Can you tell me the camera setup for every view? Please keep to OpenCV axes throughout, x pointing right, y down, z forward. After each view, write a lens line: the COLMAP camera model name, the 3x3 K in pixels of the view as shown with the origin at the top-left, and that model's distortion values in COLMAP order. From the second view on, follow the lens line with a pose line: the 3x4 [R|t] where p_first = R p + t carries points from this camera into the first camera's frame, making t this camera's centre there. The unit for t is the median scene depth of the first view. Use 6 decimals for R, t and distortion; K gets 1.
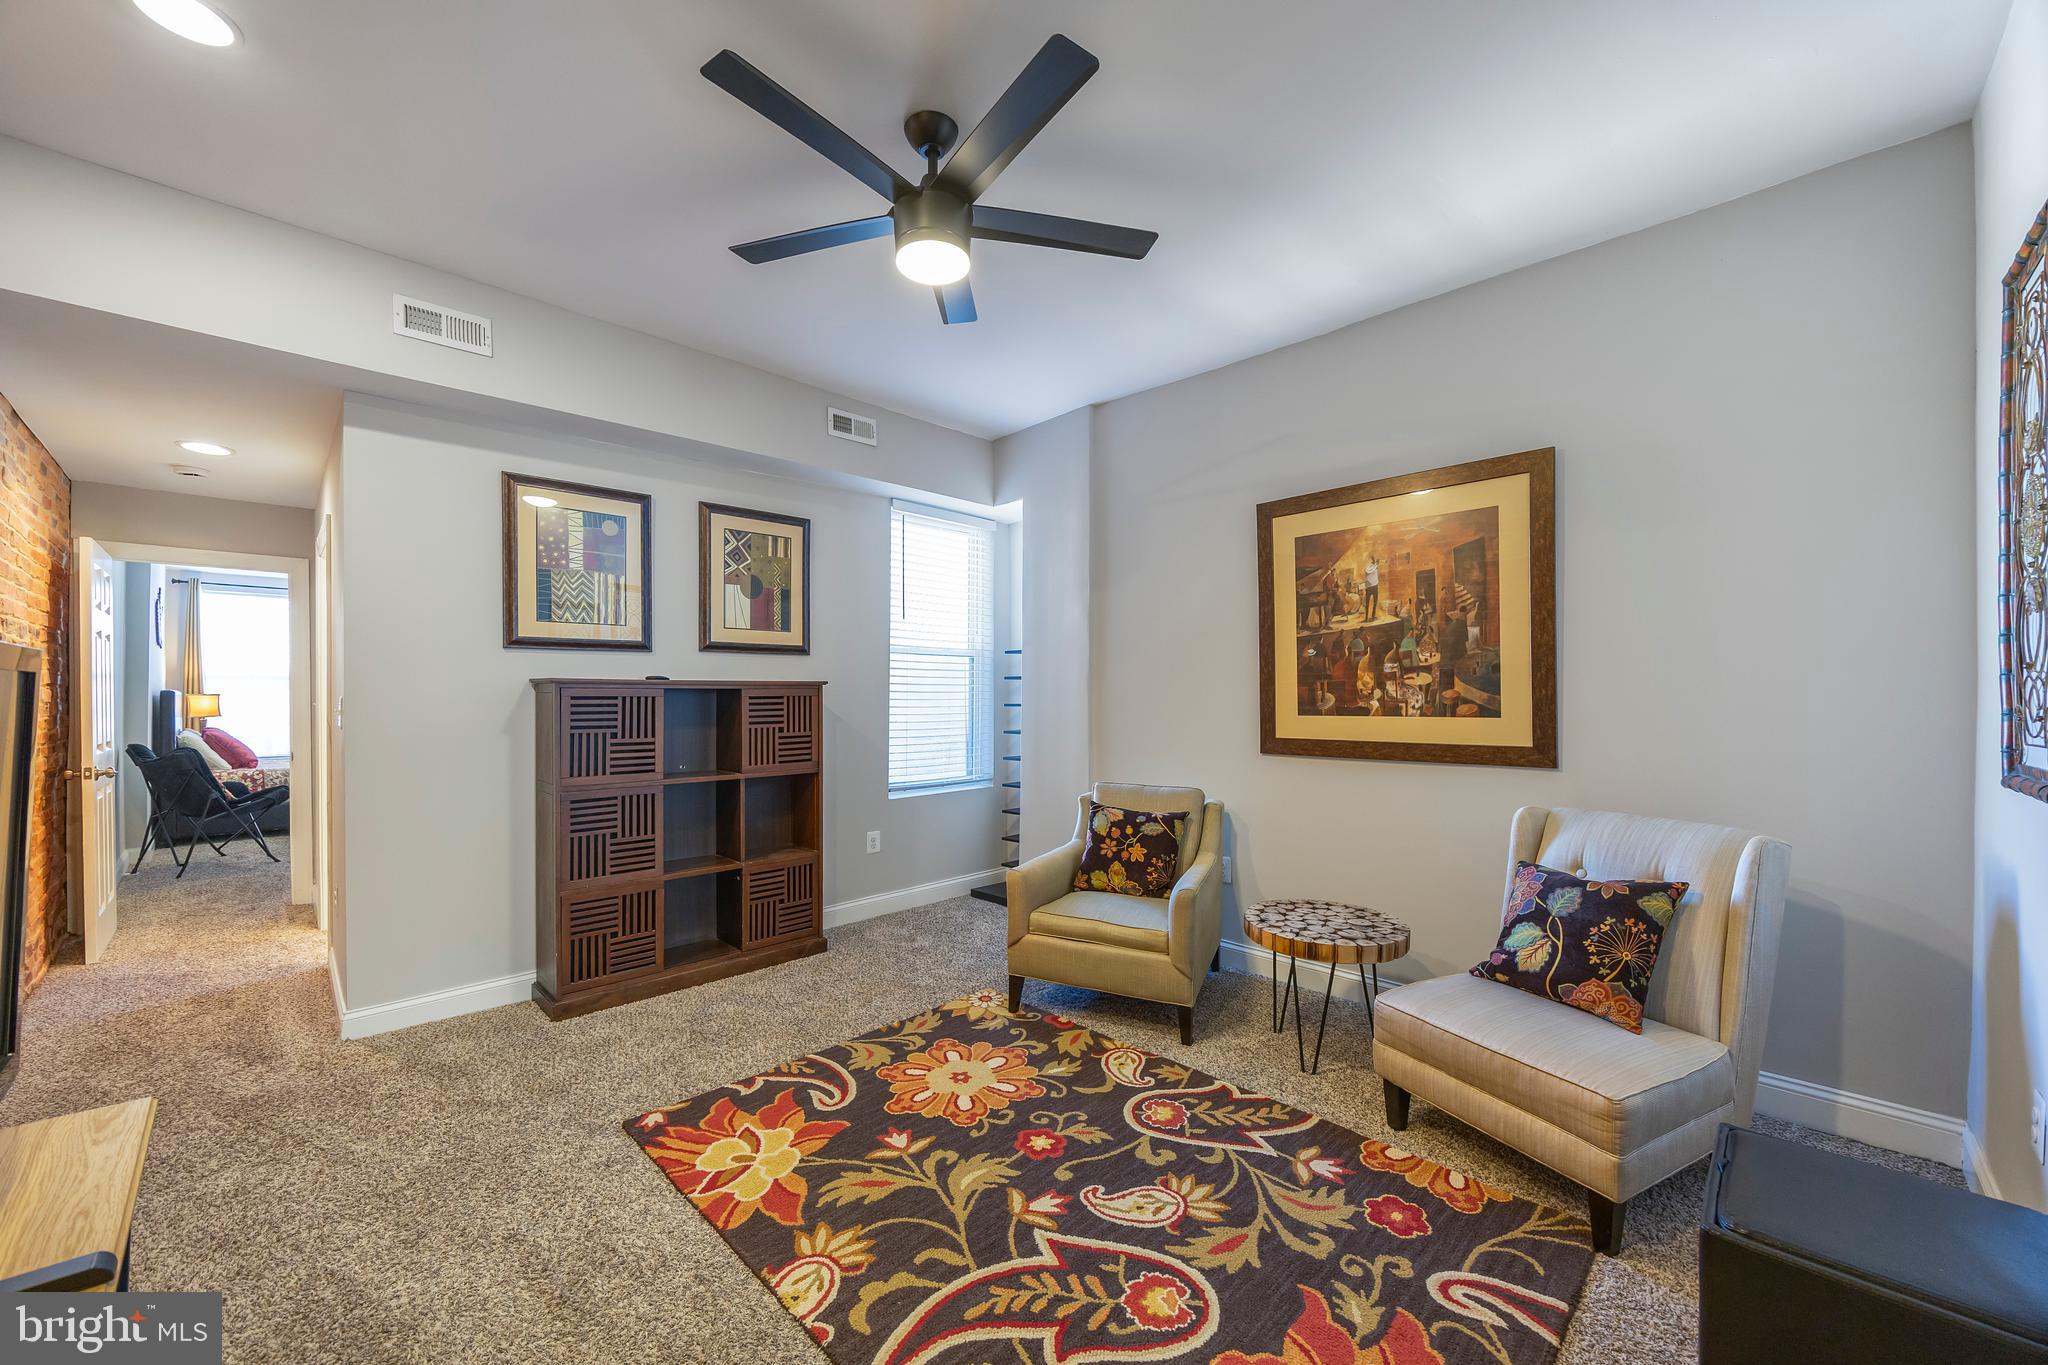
lens RADIAL K [[774.9, 0, 1027.7], [0, 774.9, 682.4], [0, 0, 1]] dist [-0.000717, -0.000155]
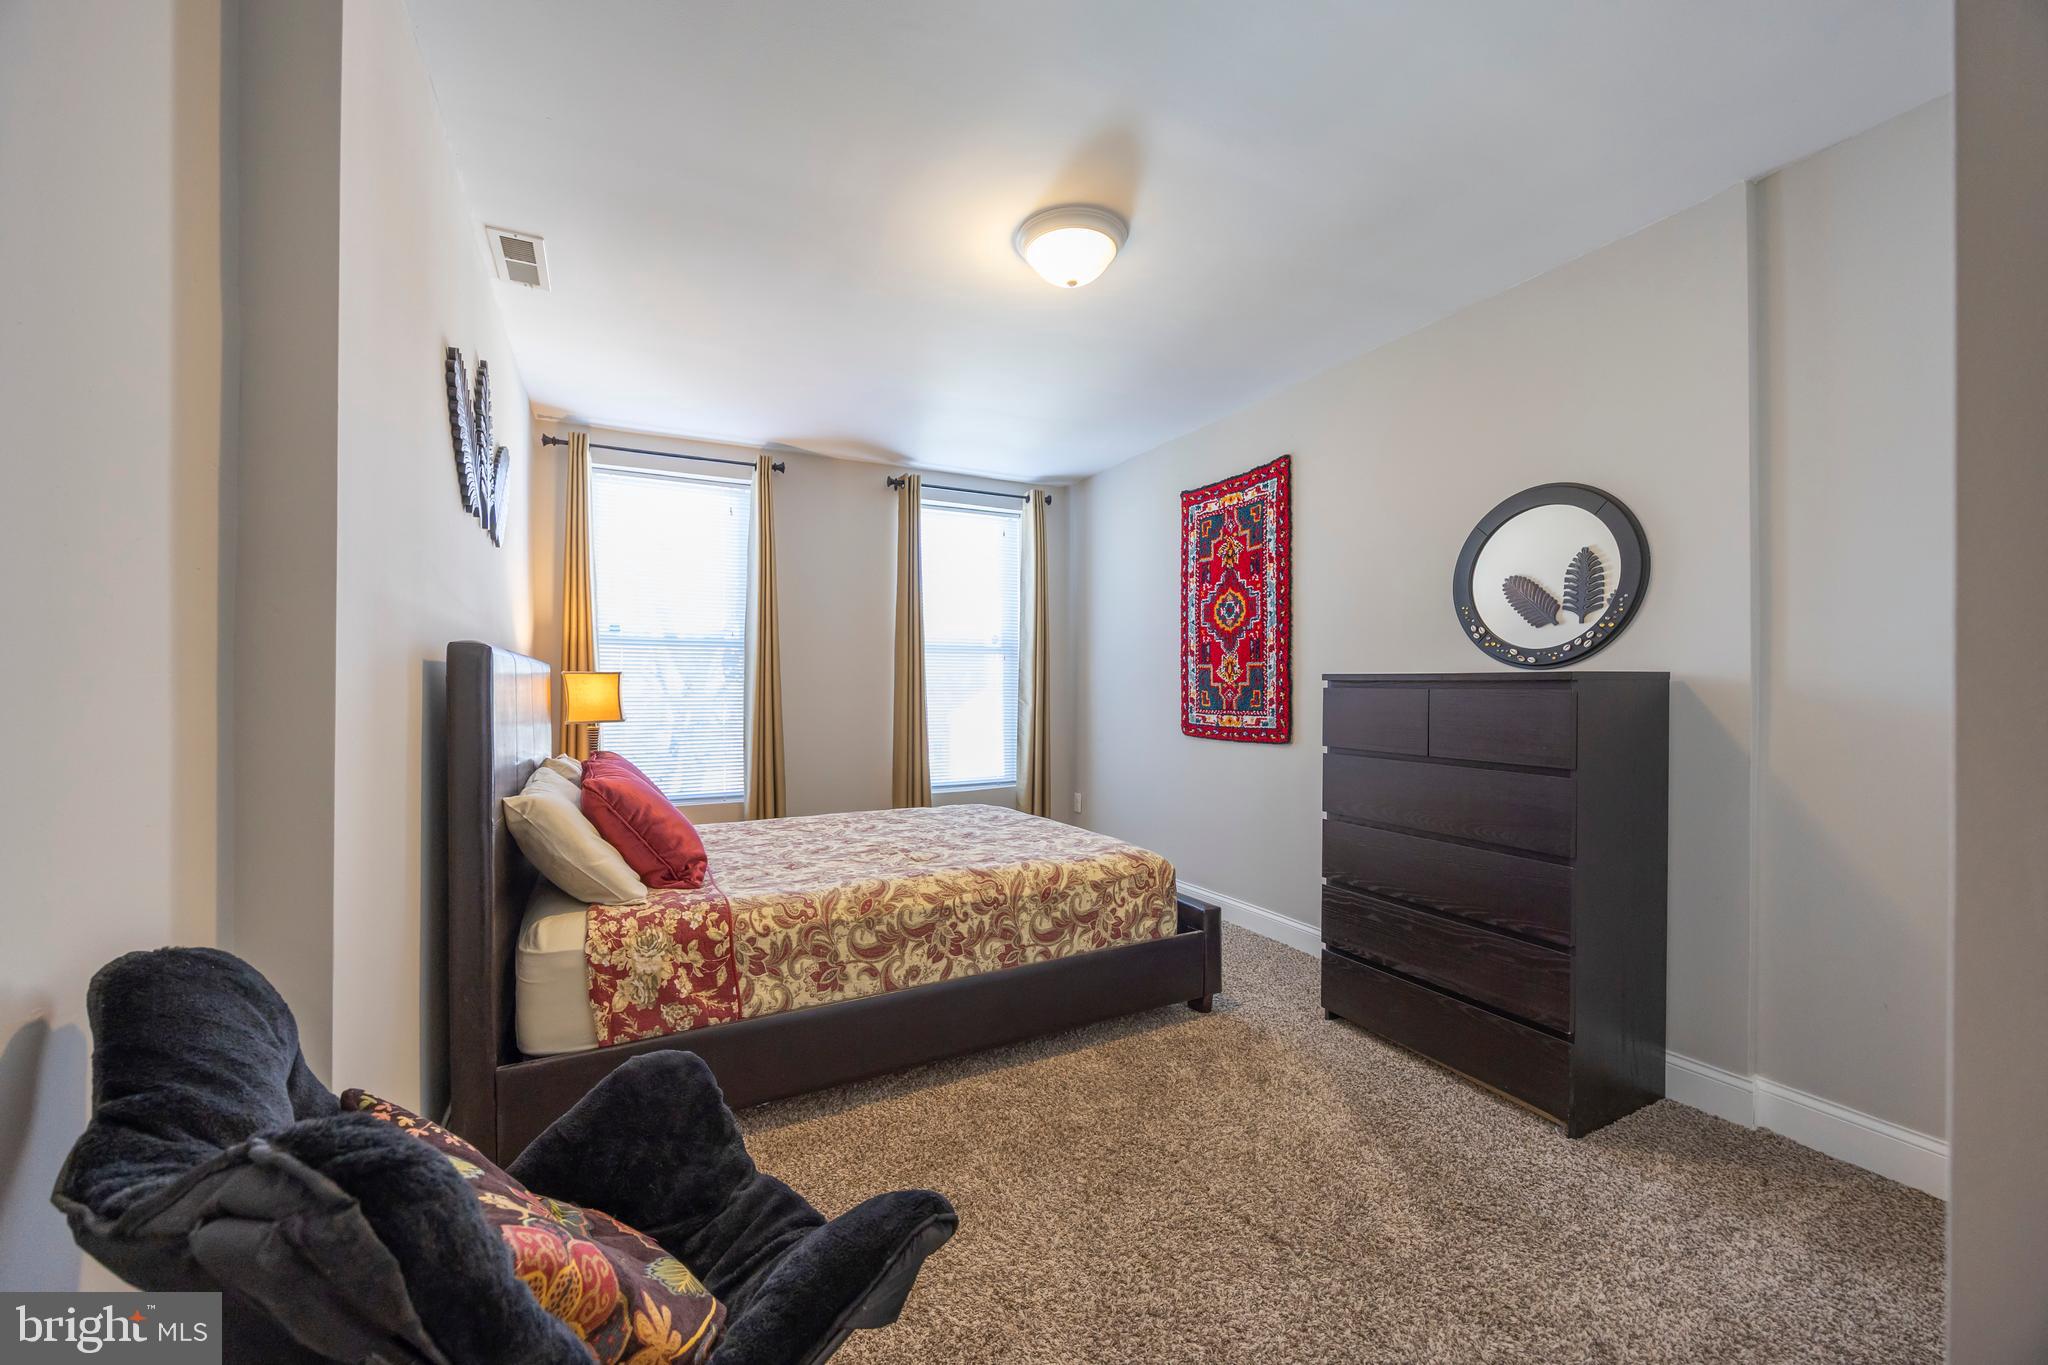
lens RADIAL K [[774.9, 0, 1023.8], [0, 774.9, 688.3], [0, 0, 1]] dist [-0.000717, -0.000155]
pose [[0.943751, -0.002781, -0.330646, -0.687891], [0.007428, 0.999891, 0.012791, 0.021038], [0.330574, -0.014527, 0.943668, 0.665276]]
